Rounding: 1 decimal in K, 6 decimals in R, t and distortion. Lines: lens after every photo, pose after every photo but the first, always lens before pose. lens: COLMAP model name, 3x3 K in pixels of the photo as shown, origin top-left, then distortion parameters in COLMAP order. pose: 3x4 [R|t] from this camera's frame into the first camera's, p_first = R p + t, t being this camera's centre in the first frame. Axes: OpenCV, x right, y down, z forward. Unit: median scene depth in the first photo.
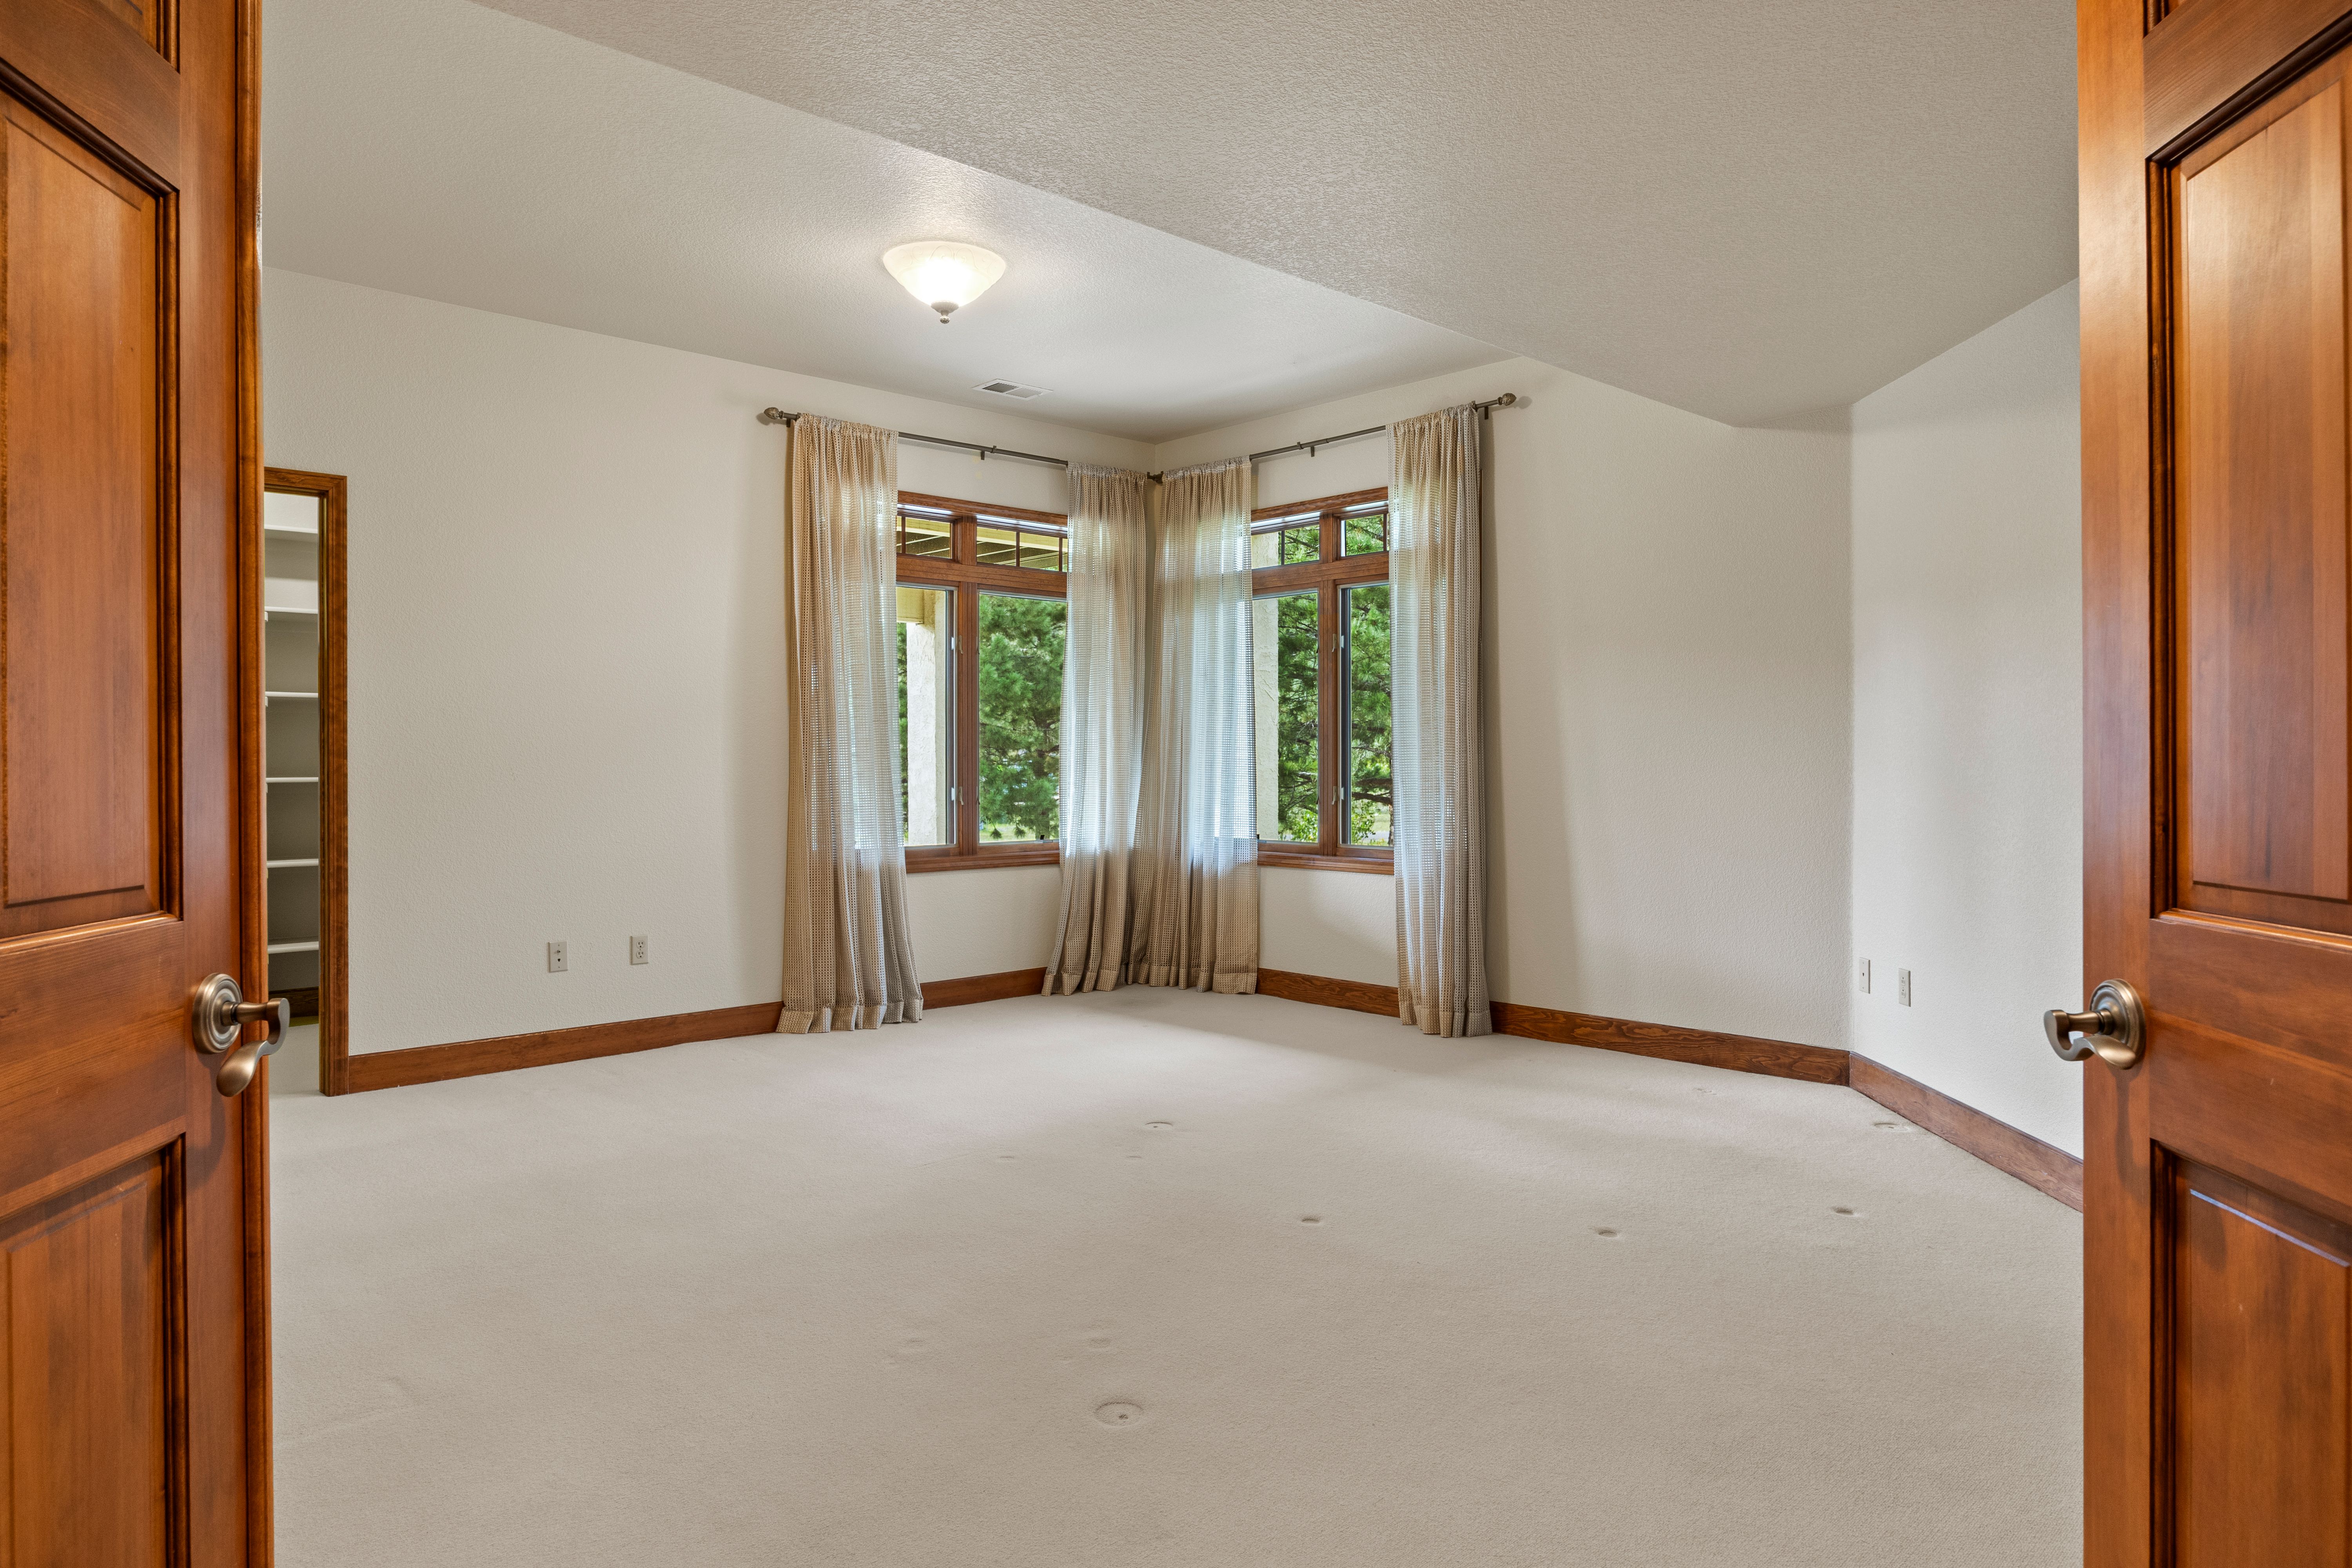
lens RADIAL K [[1467.8, 0, 1176.0], [0, 1467.8, 784.0], [0, 0, 1]] dist [-0.000121, 0.000033]
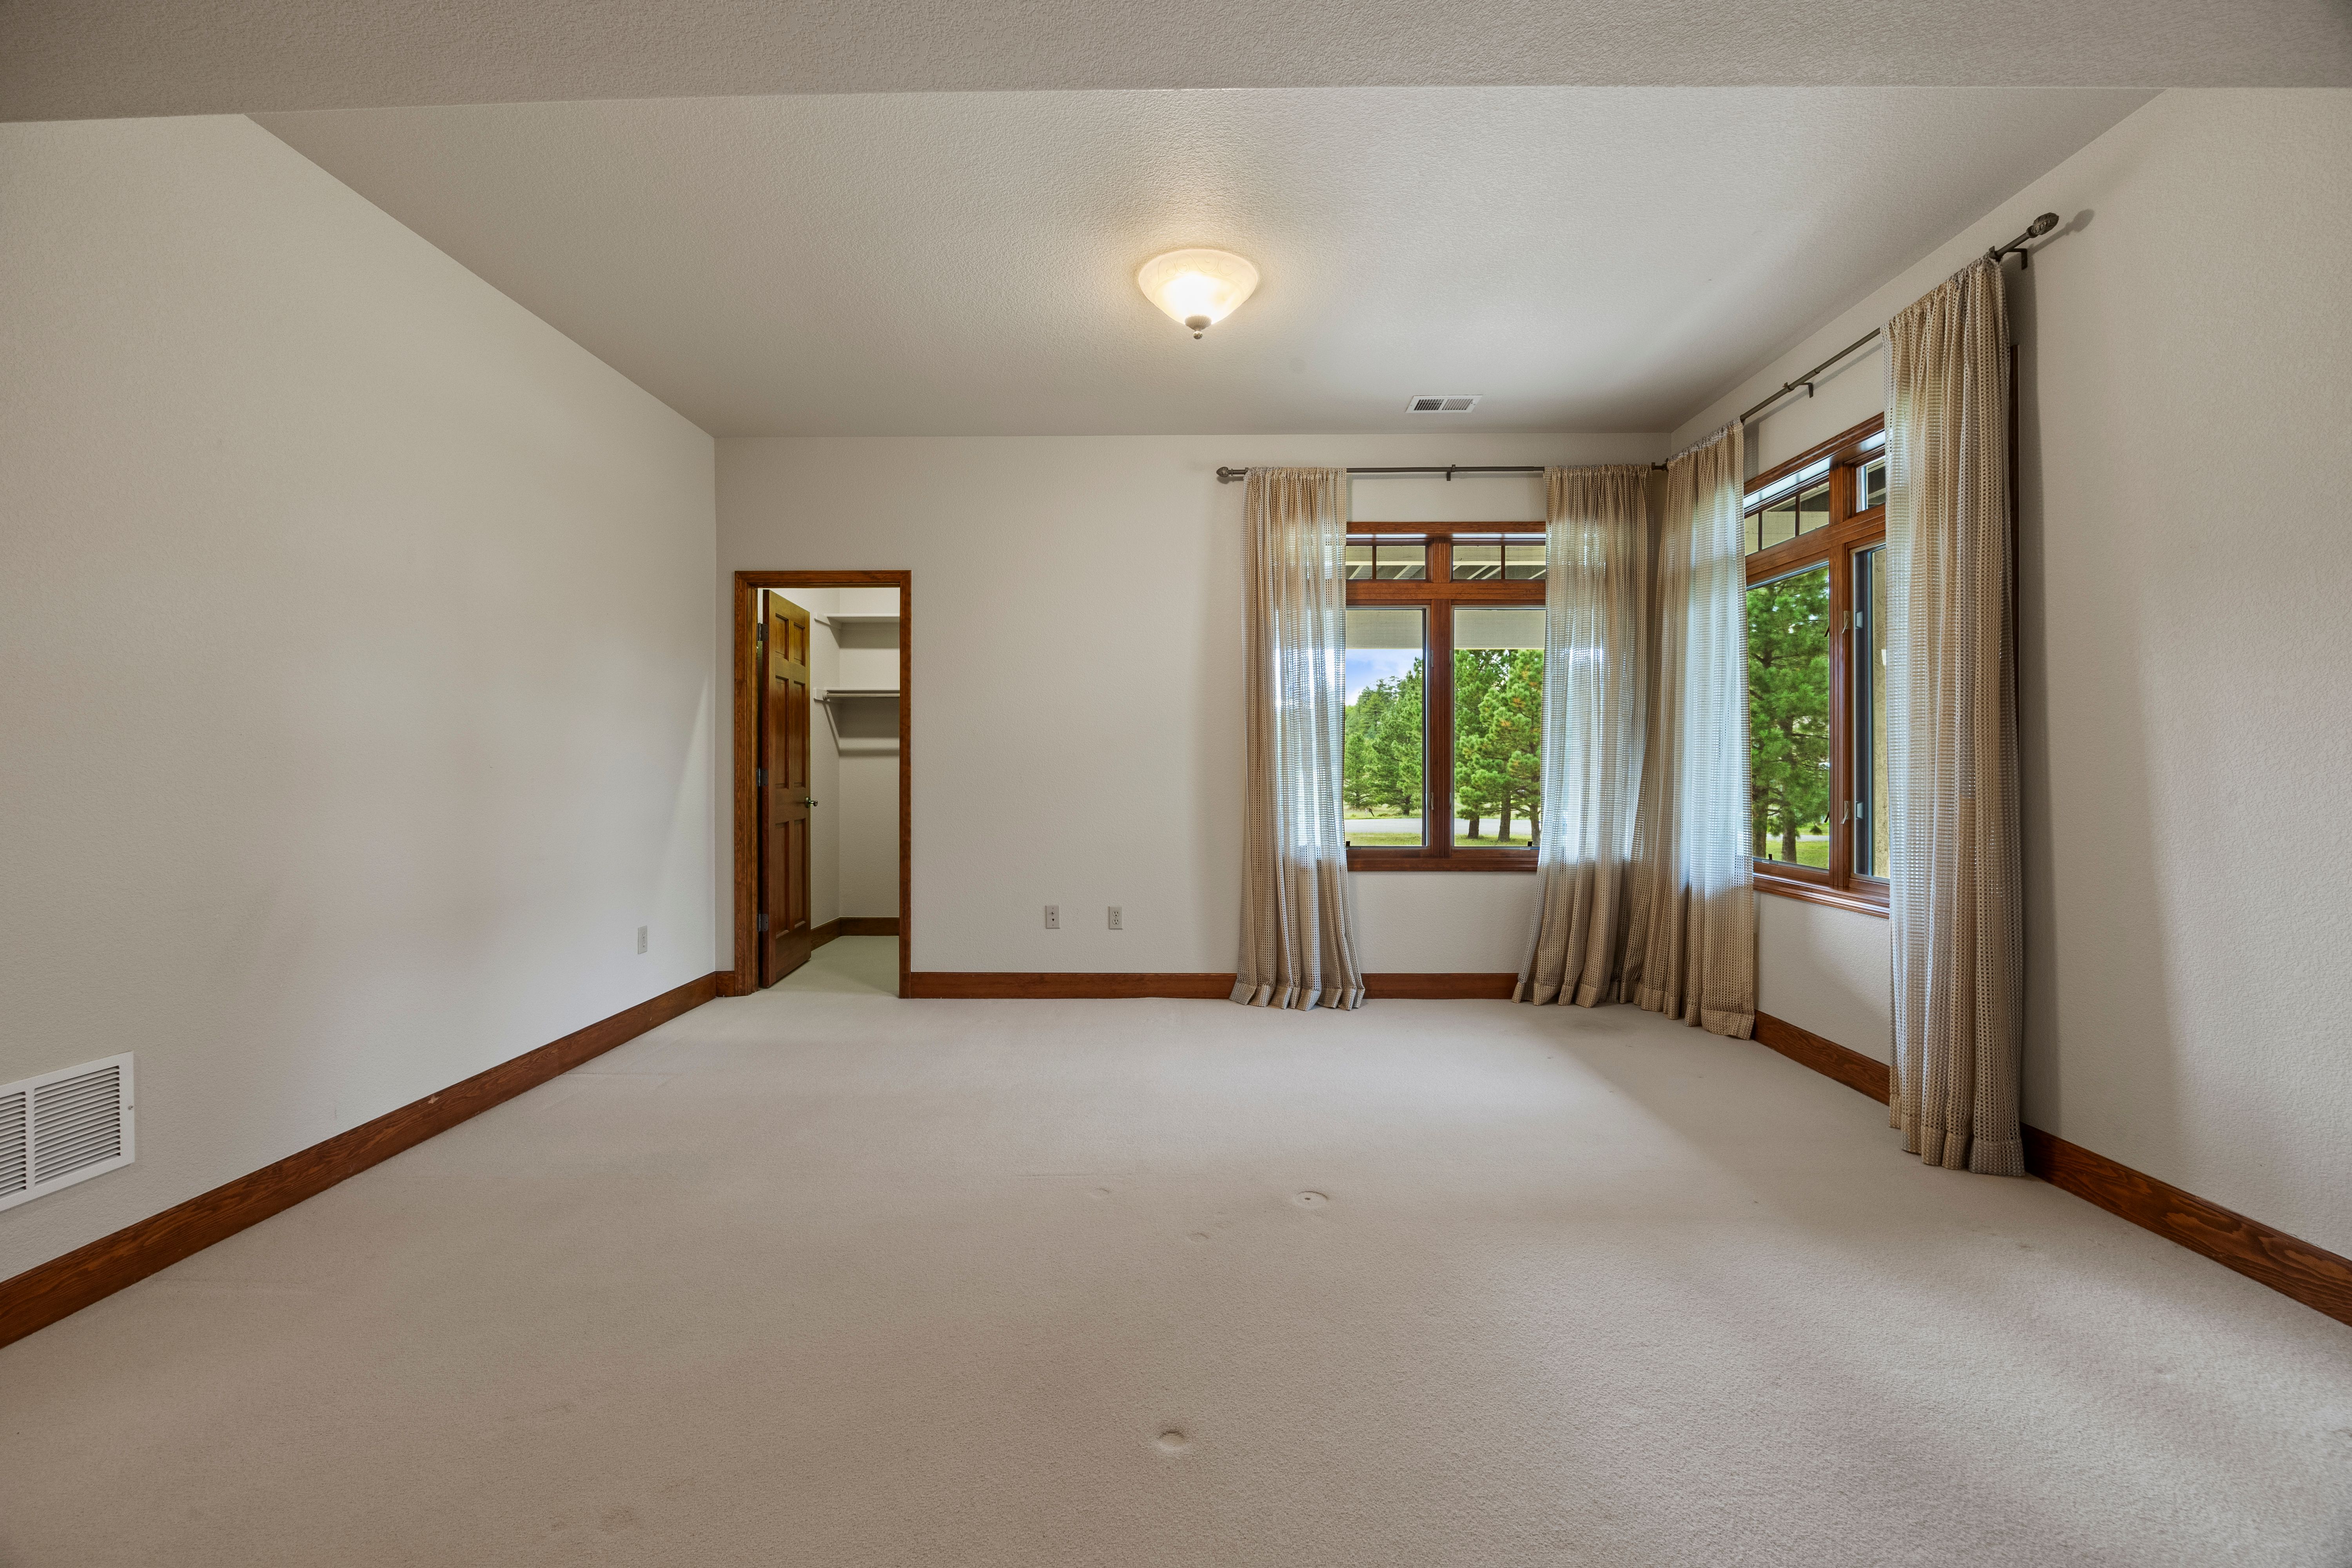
lens RADIAL K [[998.4, 0, 1176.7], [0, 998.4, 770.8], [0, 0, 1]] dist [-0.000354, -0.000086]
pose [[0.718198, 0.003964, -0.695827, 0.237540], [-0.012563, 0.999895, -0.007270, -0.006616], [0.695725, 0.013963, 0.718173, 0.374098]]
